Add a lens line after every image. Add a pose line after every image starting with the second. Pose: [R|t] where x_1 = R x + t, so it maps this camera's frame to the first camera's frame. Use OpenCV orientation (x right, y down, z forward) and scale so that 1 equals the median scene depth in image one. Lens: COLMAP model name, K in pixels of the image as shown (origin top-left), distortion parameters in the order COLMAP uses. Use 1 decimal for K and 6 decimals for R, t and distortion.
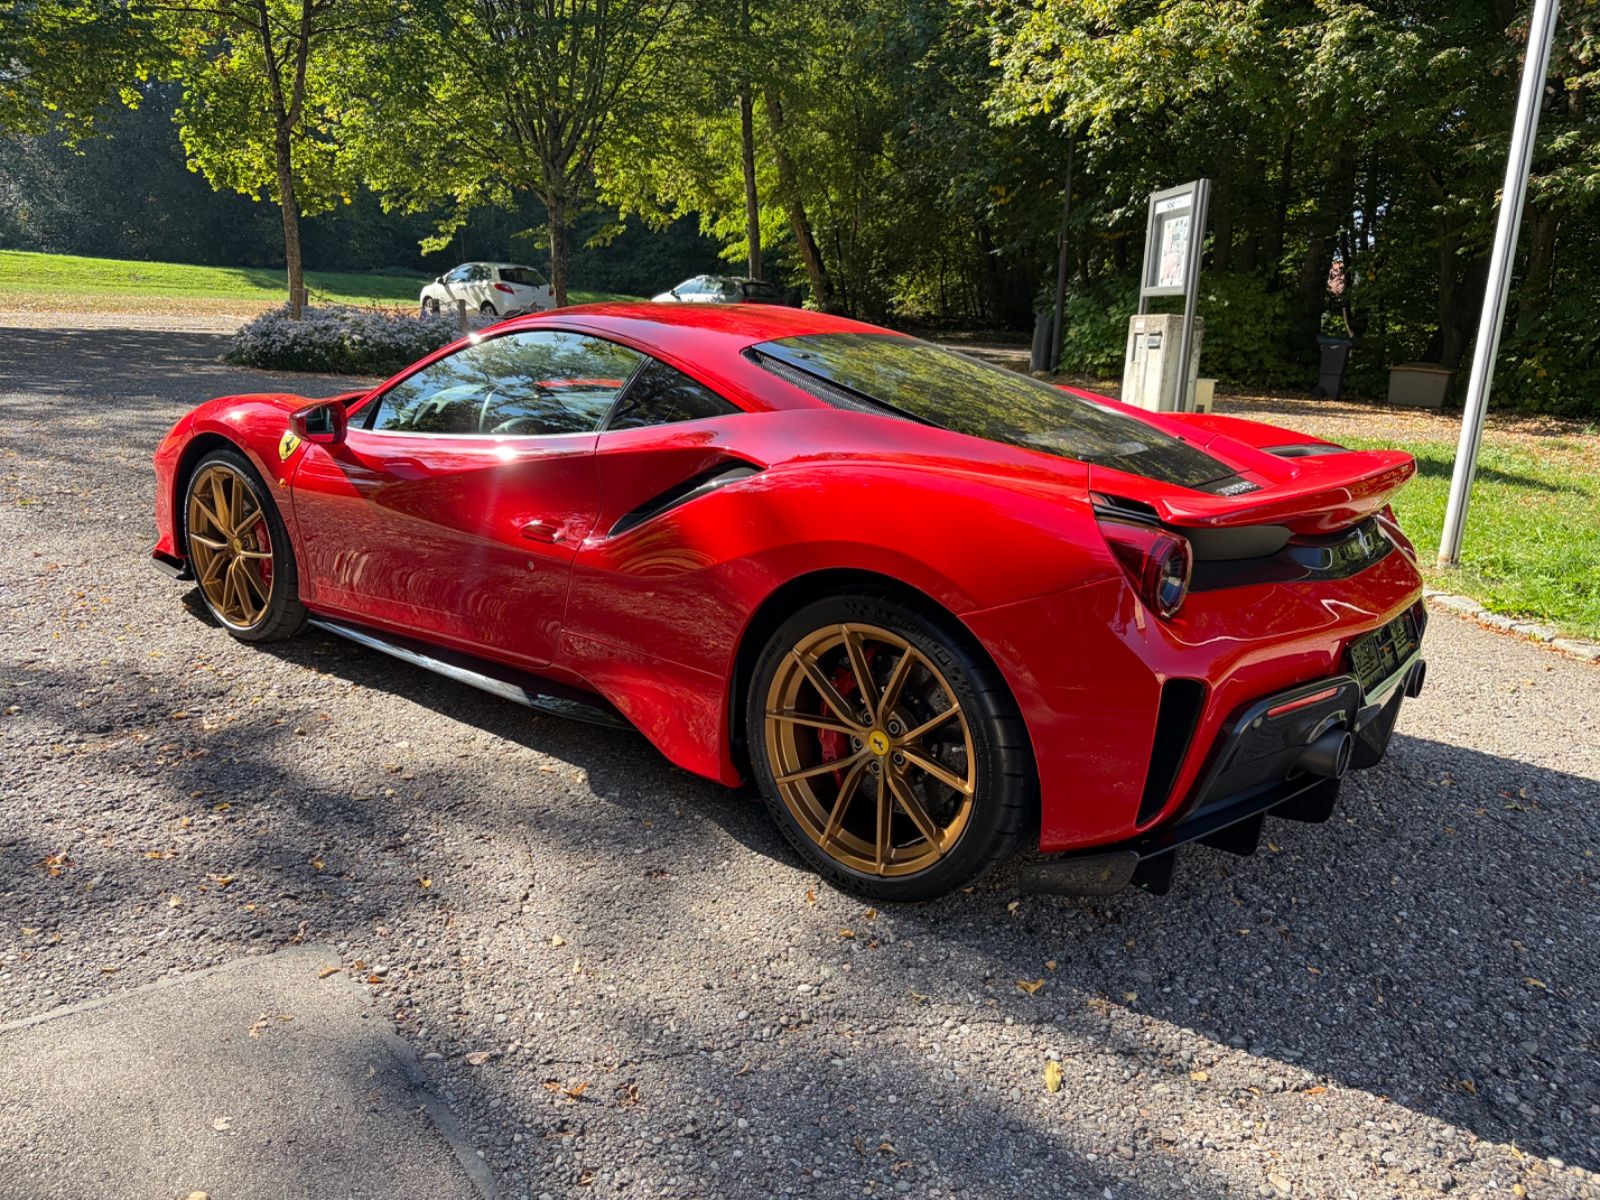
lens RADIAL K [[1274.2, 0, 800.0], [0, 1274.2, 600.0], [0, 0, 1]] dist [0.027460, -0.009660]
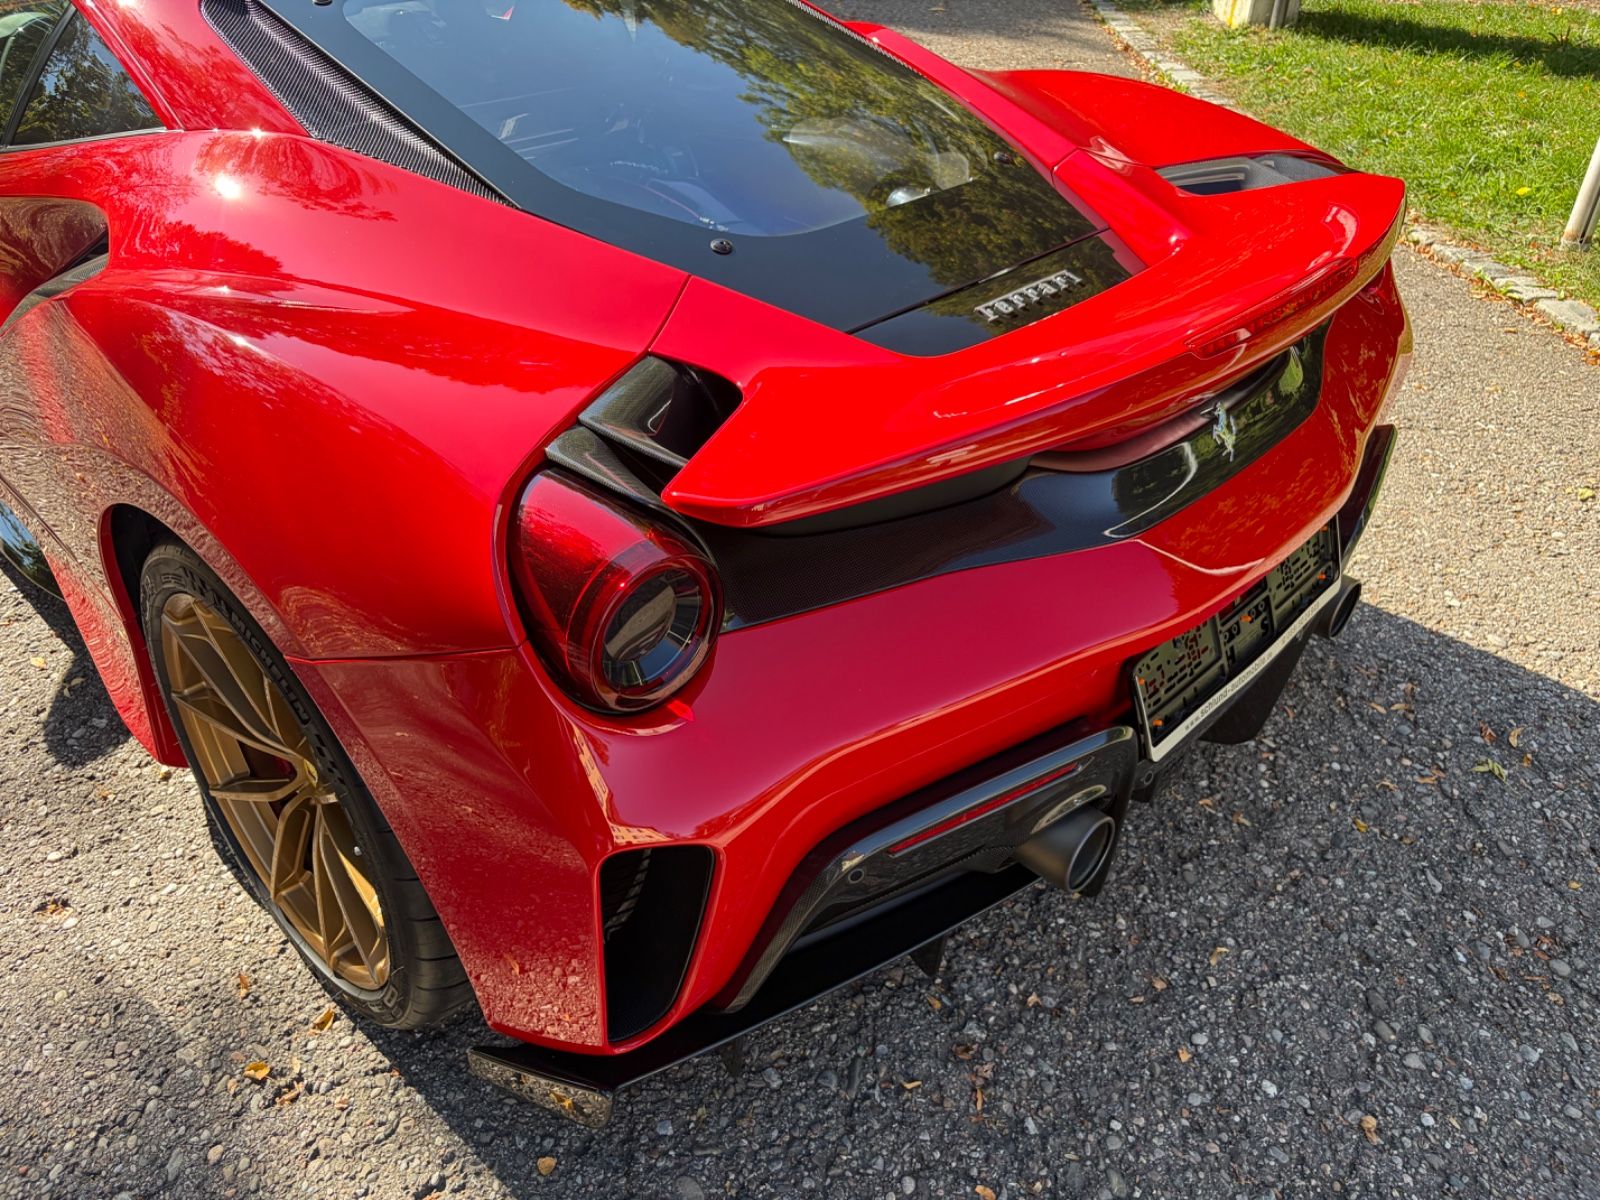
lens RADIAL K [[1251.7, 0, 800.0], [0, 1251.7, 600.0], [0, 0, 1]] dist [0.026023, -0.006792]
pose [[0.993889, 0.046605, -0.100065, 0.270591], [-0.009731, 0.939965, 0.341132, -0.133112], [0.109956, -0.338074, 0.934674, 0.396722]]
